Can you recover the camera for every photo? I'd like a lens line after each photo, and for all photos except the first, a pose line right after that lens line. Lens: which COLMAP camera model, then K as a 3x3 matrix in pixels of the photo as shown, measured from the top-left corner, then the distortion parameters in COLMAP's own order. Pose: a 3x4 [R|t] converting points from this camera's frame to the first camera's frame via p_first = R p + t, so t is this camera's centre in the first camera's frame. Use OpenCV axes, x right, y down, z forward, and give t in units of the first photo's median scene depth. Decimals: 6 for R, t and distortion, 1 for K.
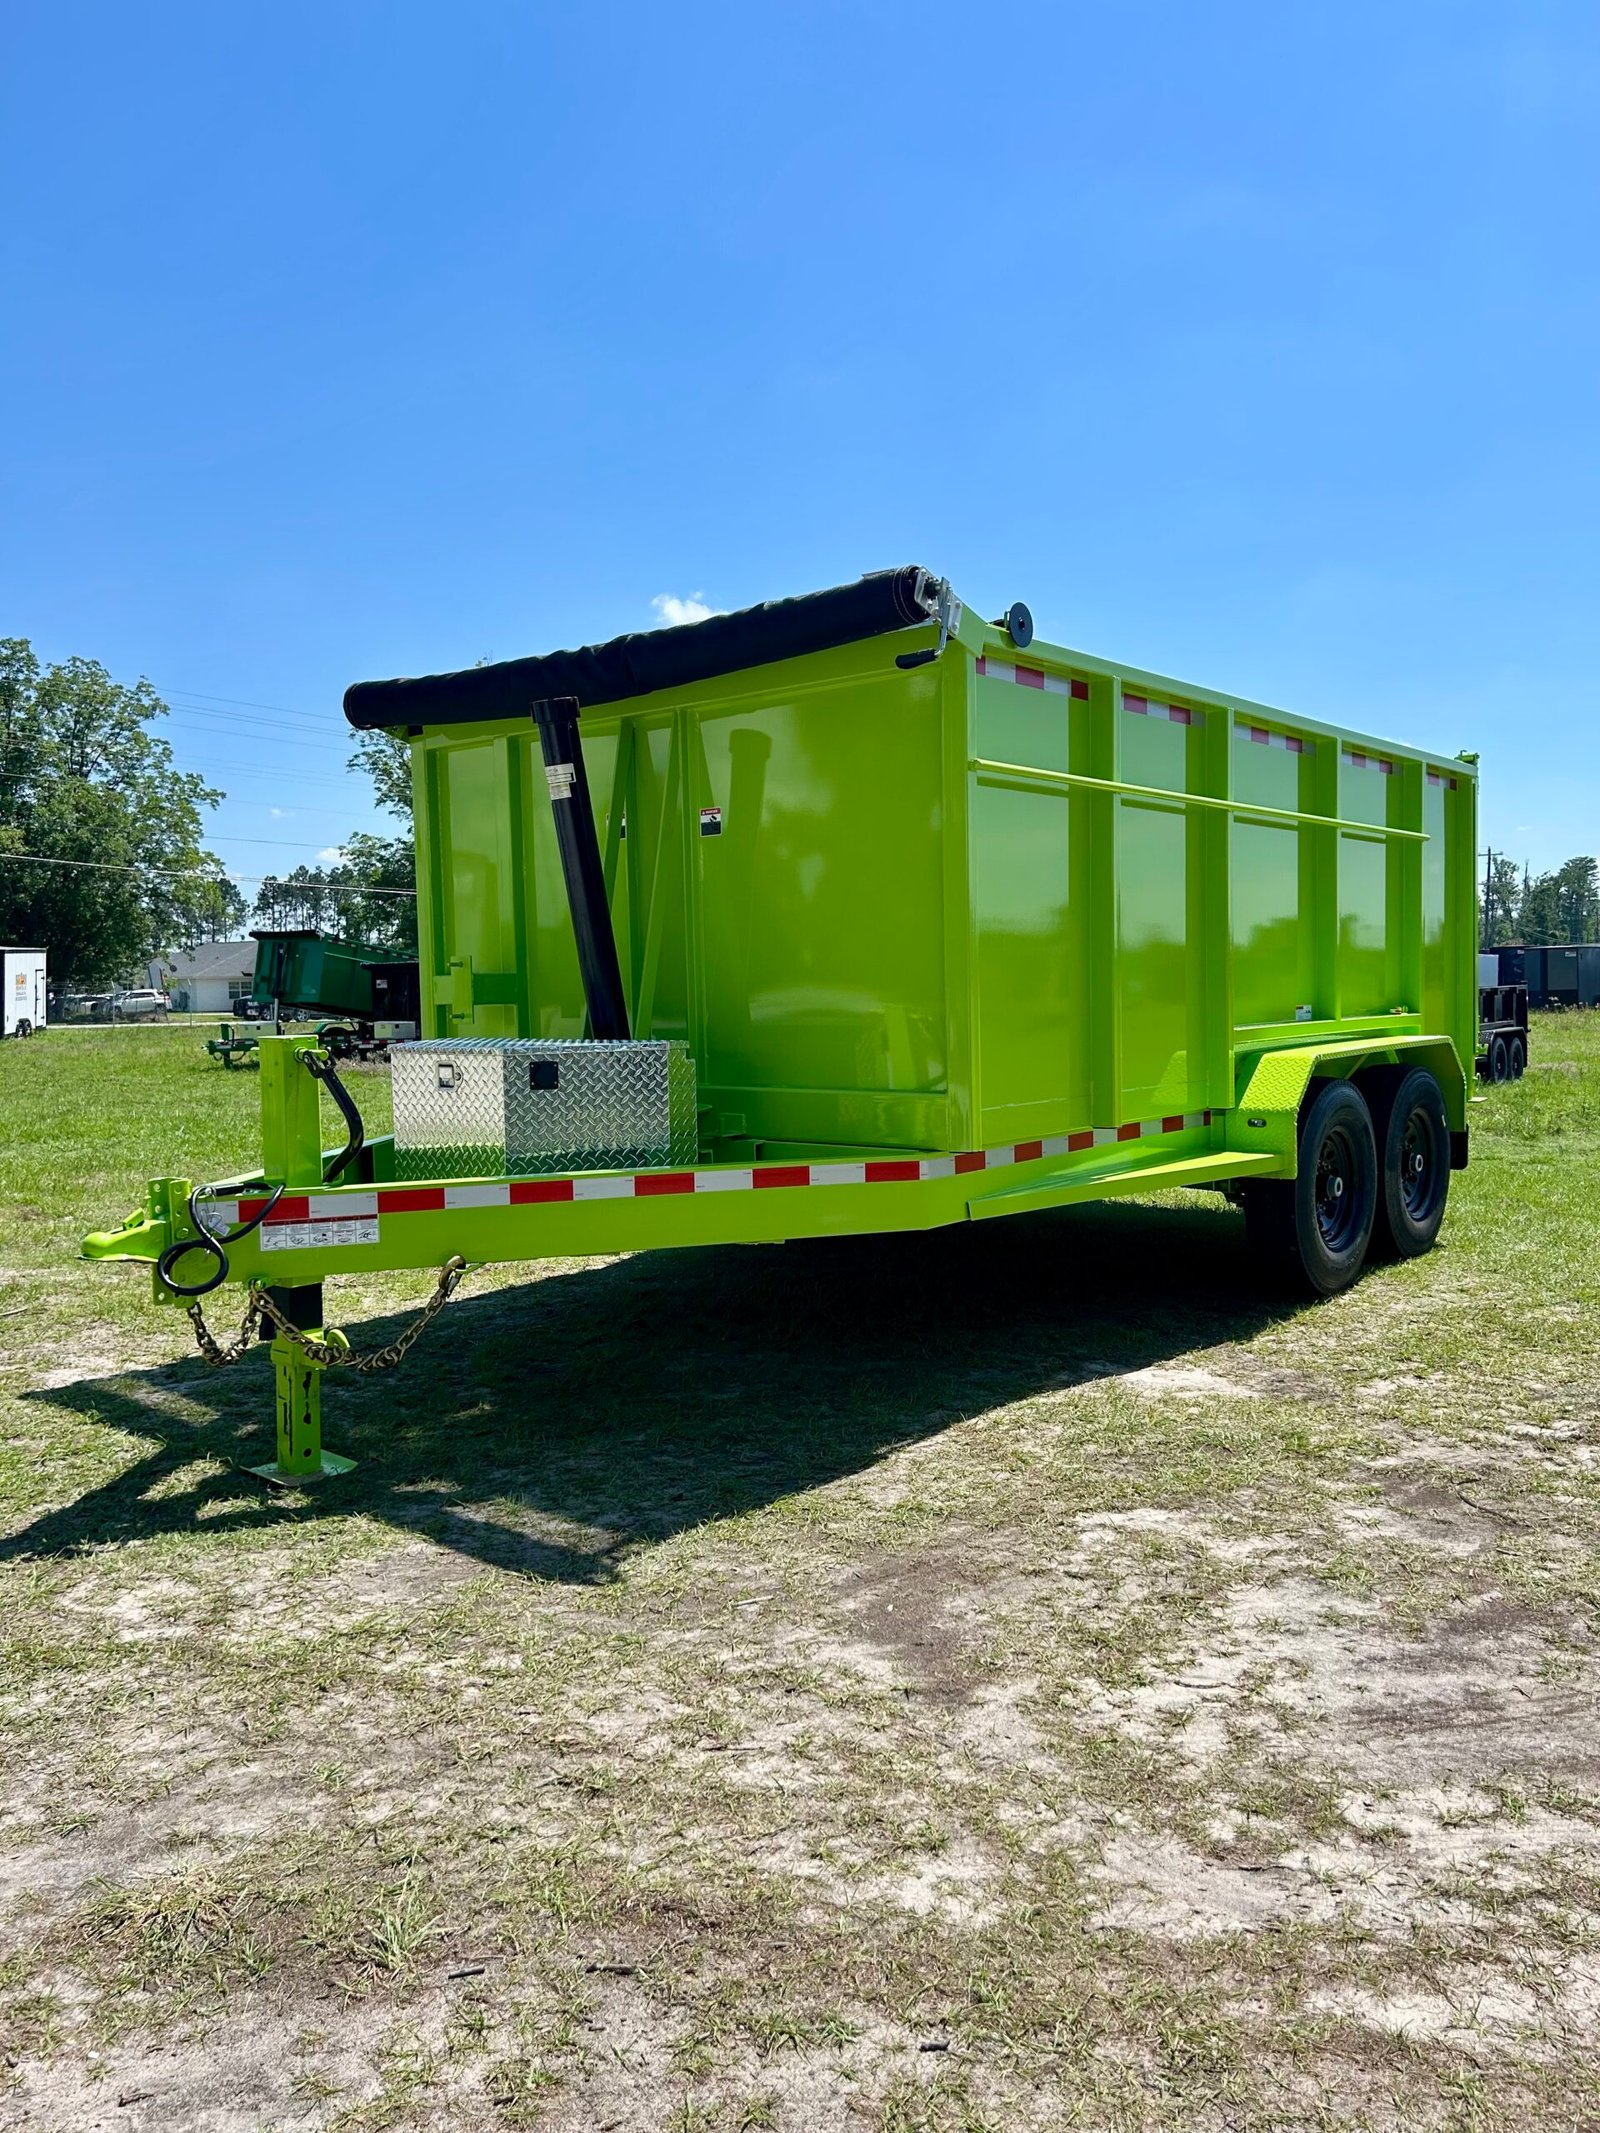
lens RADIAL K [[1574.3, 0, 800.0], [0, 1574.3, 1066.5], [0, 0, 1]] dist [0.040769, -0.000929]
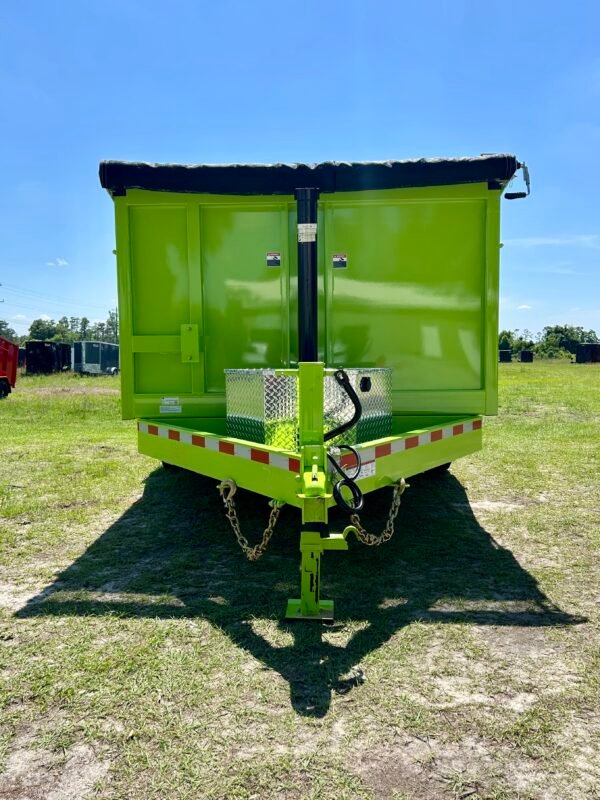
lens RADIAL K [[645.1, 0, 300.0], [0, 645.1, 400.0], [0, 0, 1]] dist [0.039522, -0.005363]
pose [[0.792302, -0.023118, 0.609691, -0.741140], [0.030705, 0.999526, -0.002002, 0.027512], [-0.609356, 0.020307, 0.792637, 0.446674]]
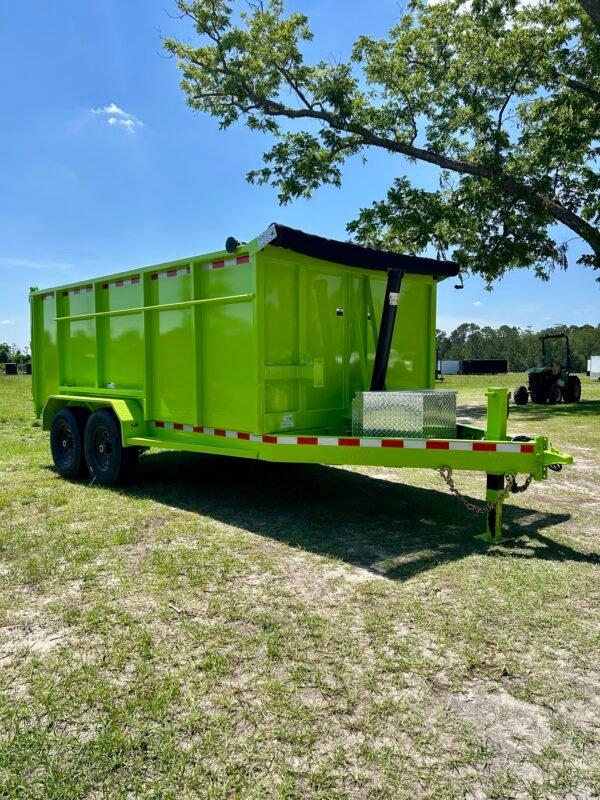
lens RADIAL K [[590.4, 0, 300.0], [0, 590.4, 400.0], [0, 0, 1]] dist [0.040769, -0.000929]
pose [[0.122954, -0.023553, 0.992133, -1.397937], [0.062065, 0.997944, 0.015999, -0.030845], [-0.990470, 0.059610, 0.124163, 1.189825]]
